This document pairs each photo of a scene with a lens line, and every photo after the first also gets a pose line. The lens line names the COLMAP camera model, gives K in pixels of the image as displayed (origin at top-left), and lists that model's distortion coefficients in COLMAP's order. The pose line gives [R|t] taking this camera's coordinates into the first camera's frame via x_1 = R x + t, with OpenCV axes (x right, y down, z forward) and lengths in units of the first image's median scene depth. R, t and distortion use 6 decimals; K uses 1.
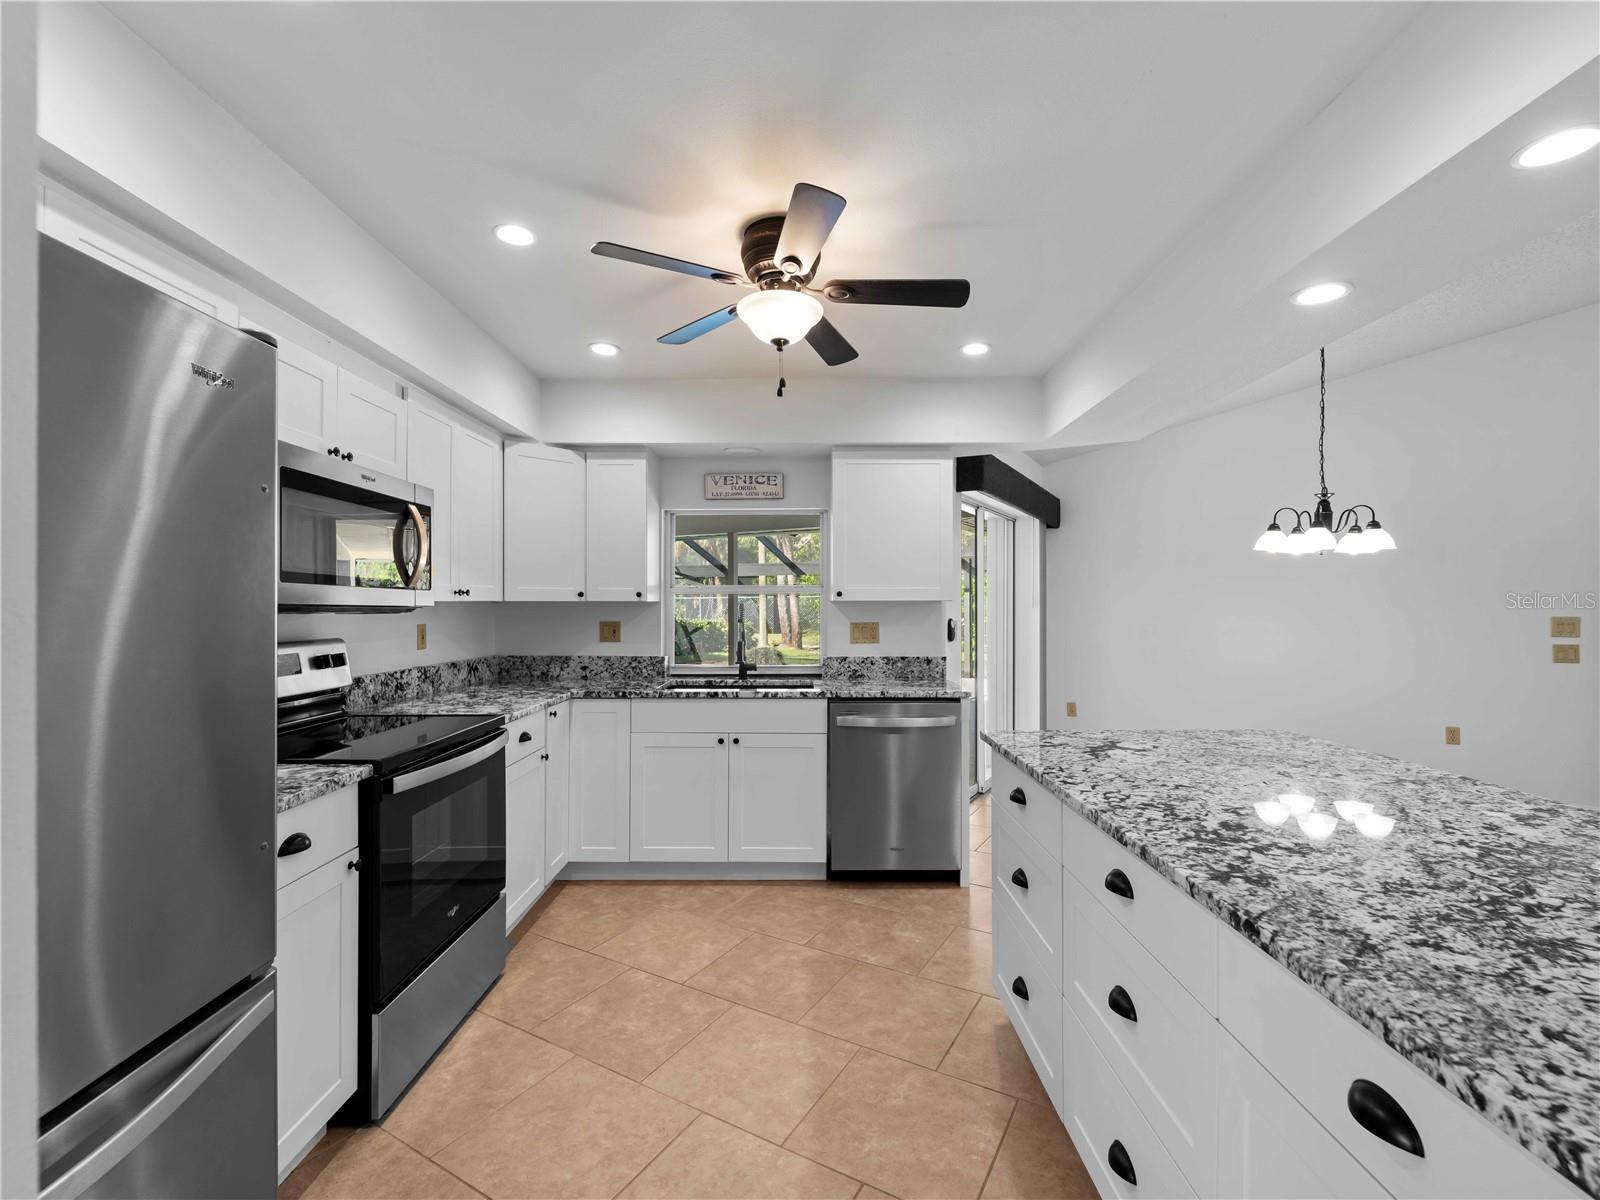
lens RADIAL K [[720.4, 0, 798.5], [0, 720.4, 603.4], [0, 0, 1]] dist [0.002944, -0.001526]
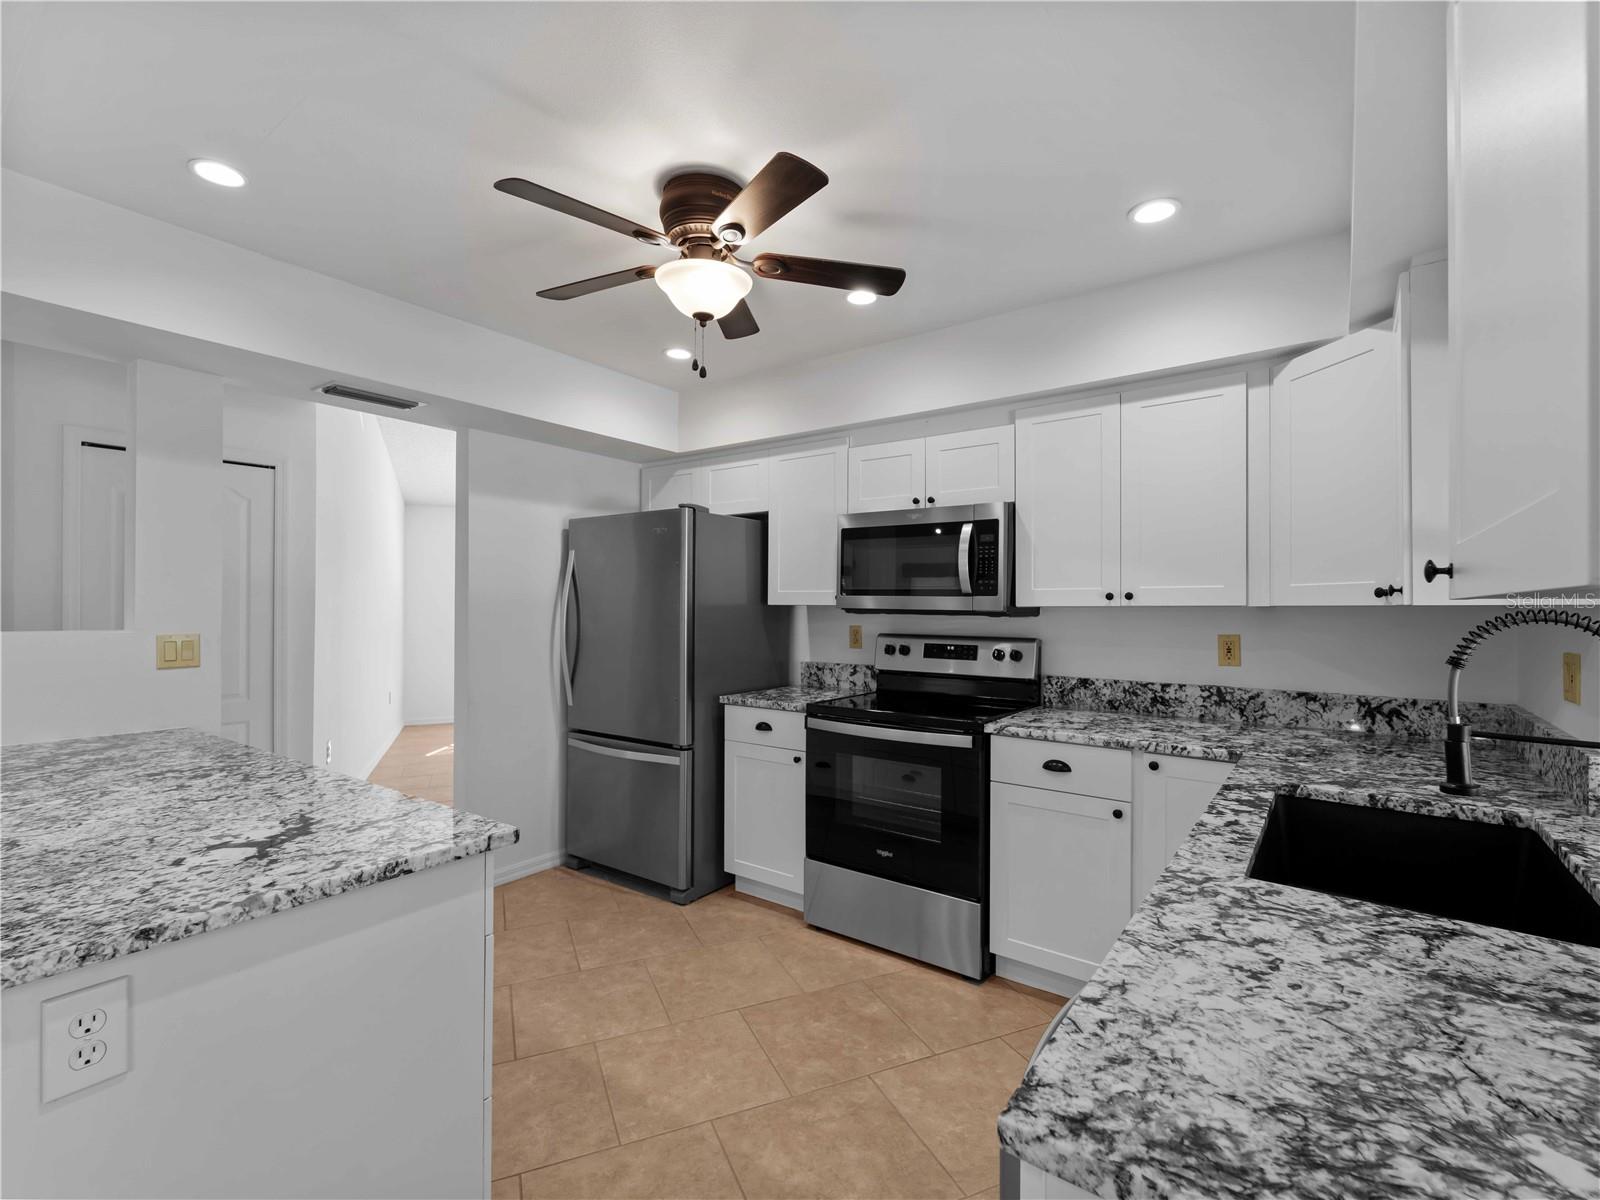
lens RADIAL K [[727.3, 0, 797.8], [0, 727.3, 603.8], [0, 0, 1]] dist [0.001519, -0.000522]
pose [[-0.590888, -0.005598, -0.806734, 0.406657], [-0.002924, 0.999984, -0.004797, -0.000442], [0.806748, -0.000475, -0.590895, 1.049494]]
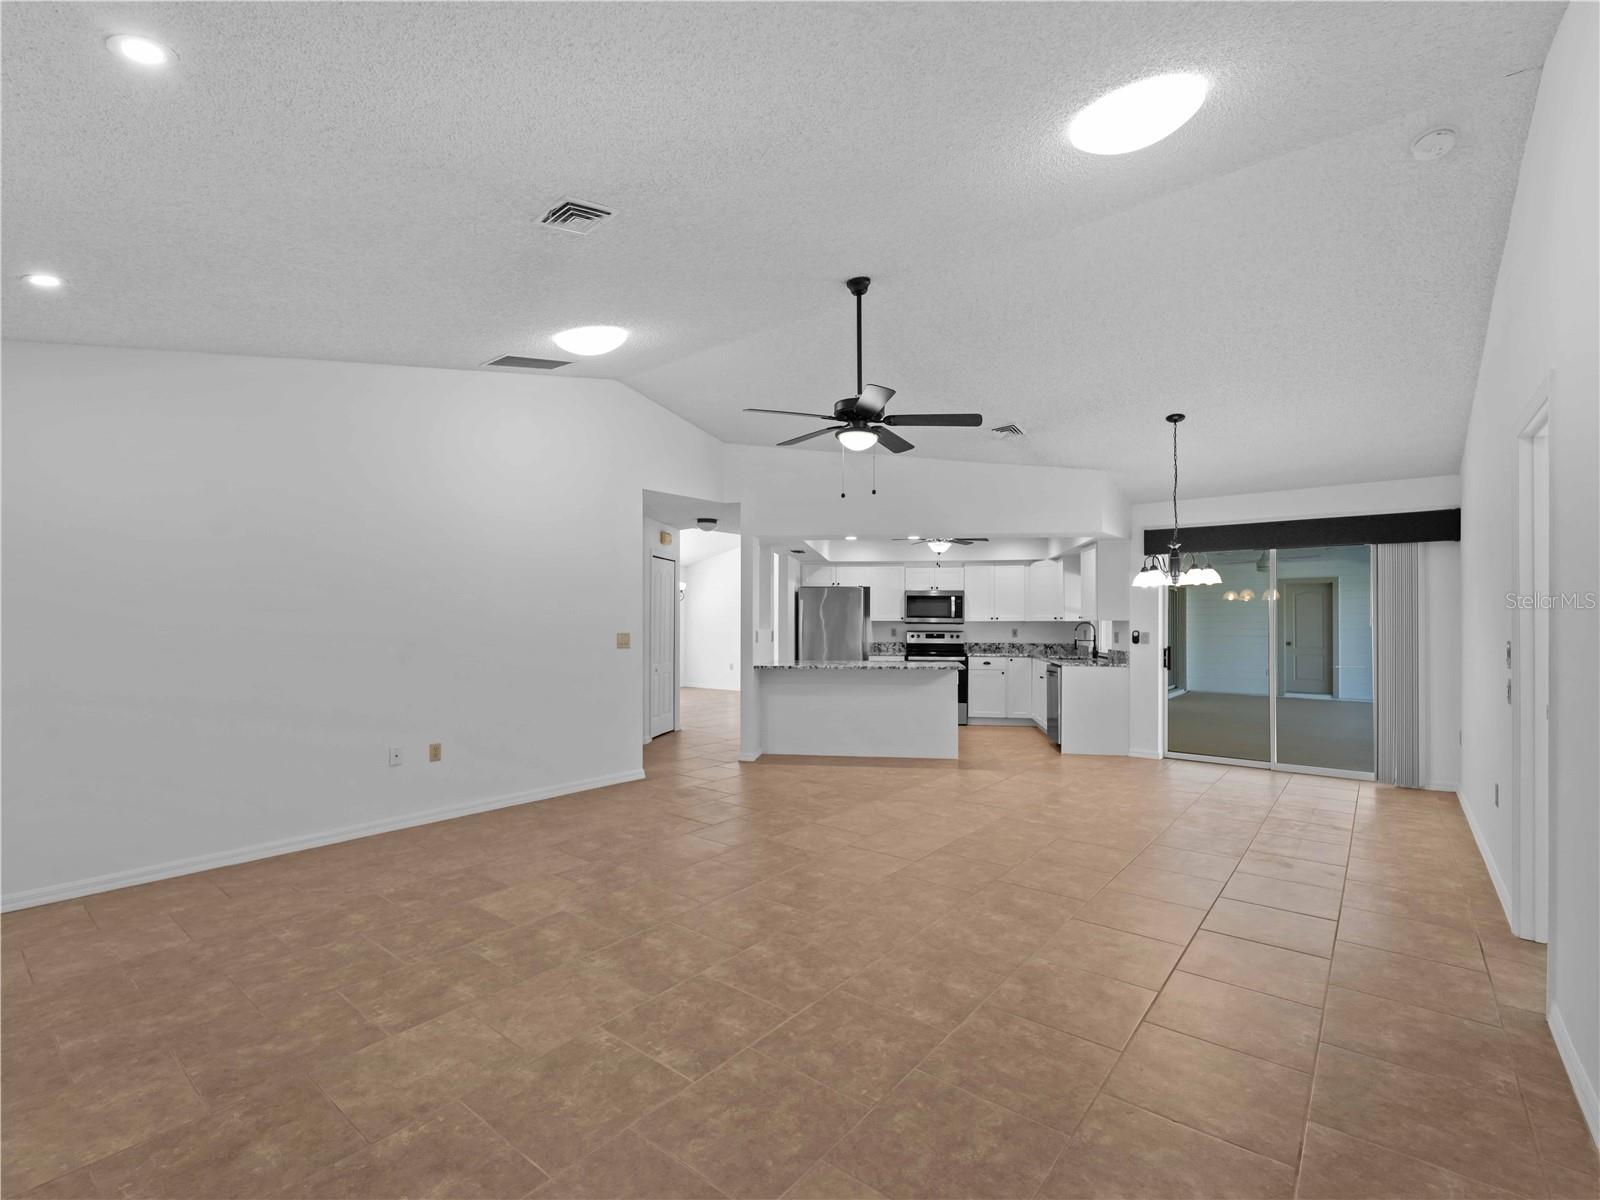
lens RADIAL K [[724.8, 0, 799.7], [0, 724.8, 618.6], [0, 0, 1]] dist [0.001986, -0.001083]
pose [[-0.142429, -0.004419, -0.989795, 2.460637], [-0.000083, 0.999990, -0.004453, -0.000137], [0.989805, -0.000552, -0.142428, 0.526845]]
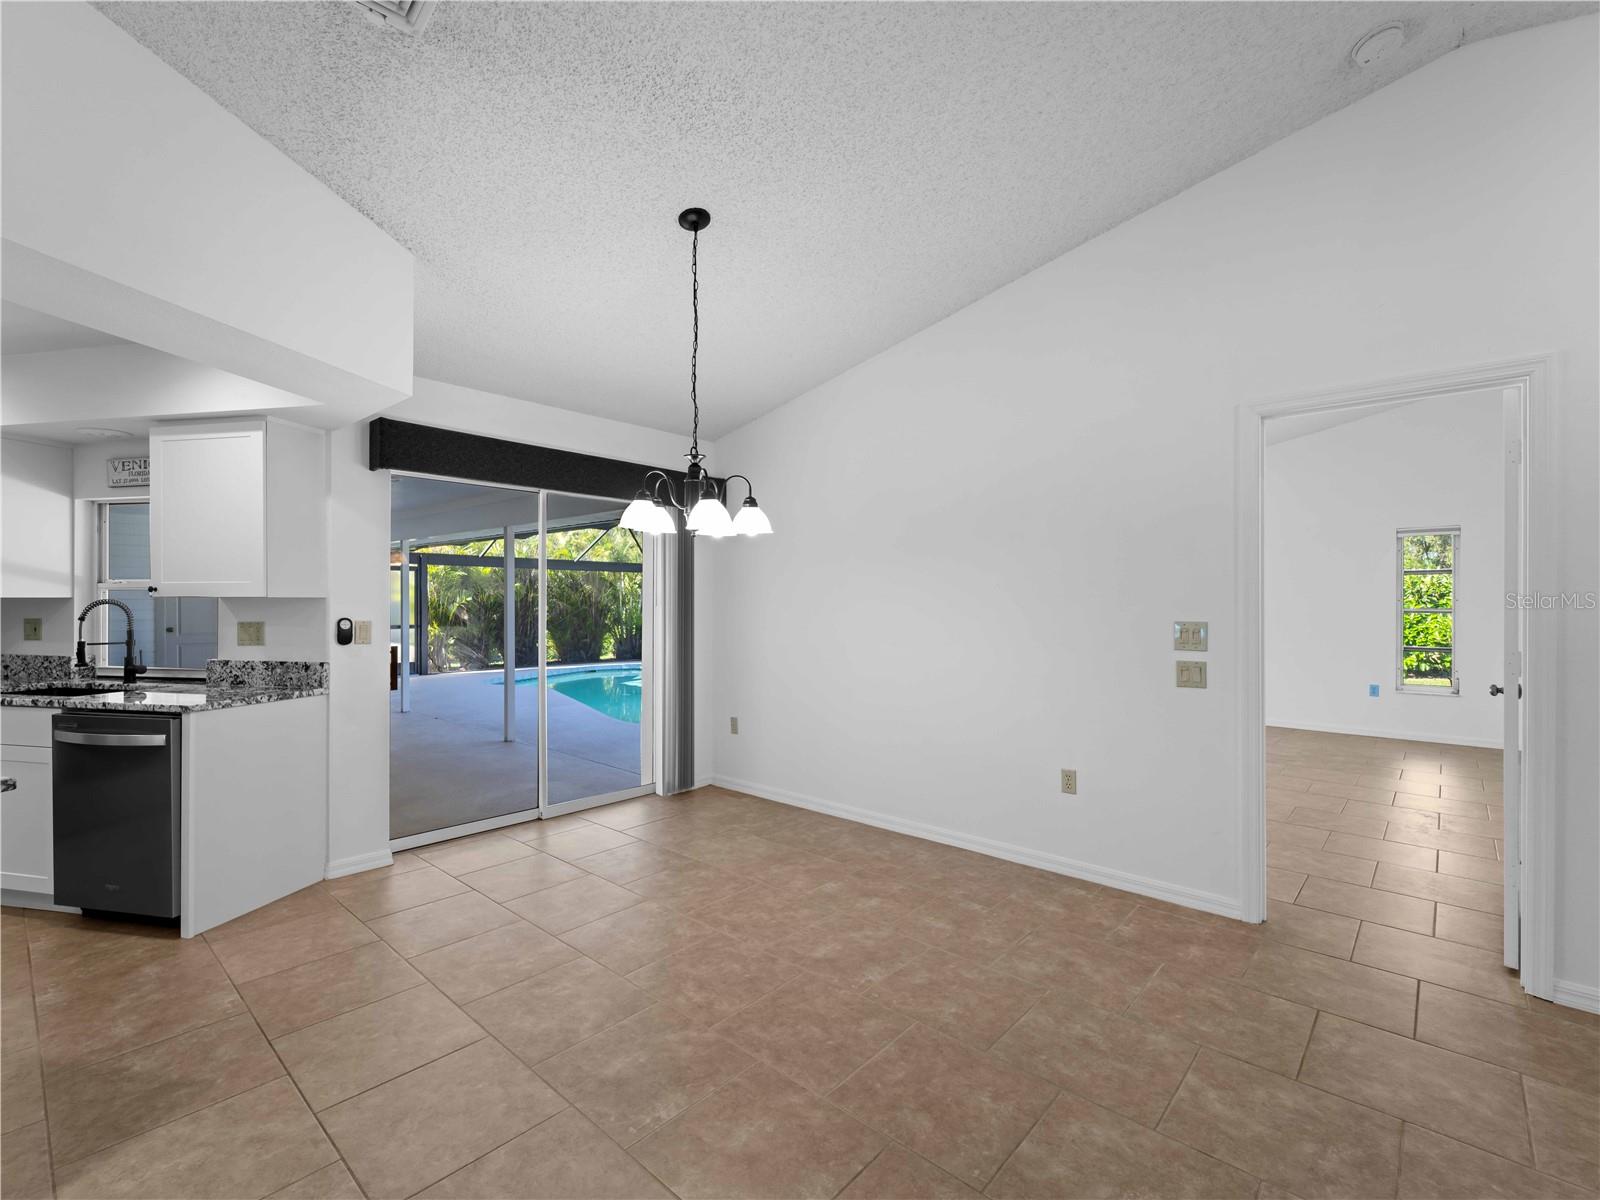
lens RADIAL K [[720.4, 0, 798.5], [0, 720.4, 603.4], [0, 0, 1]] dist [0.002944, -0.001526]
pose [[0.980305, 0.002979, -0.197465, 1.085277], [-0.002305, 0.999991, 0.003645, -0.001025], [0.197474, -0.003118, 0.980303, 0.314378]]
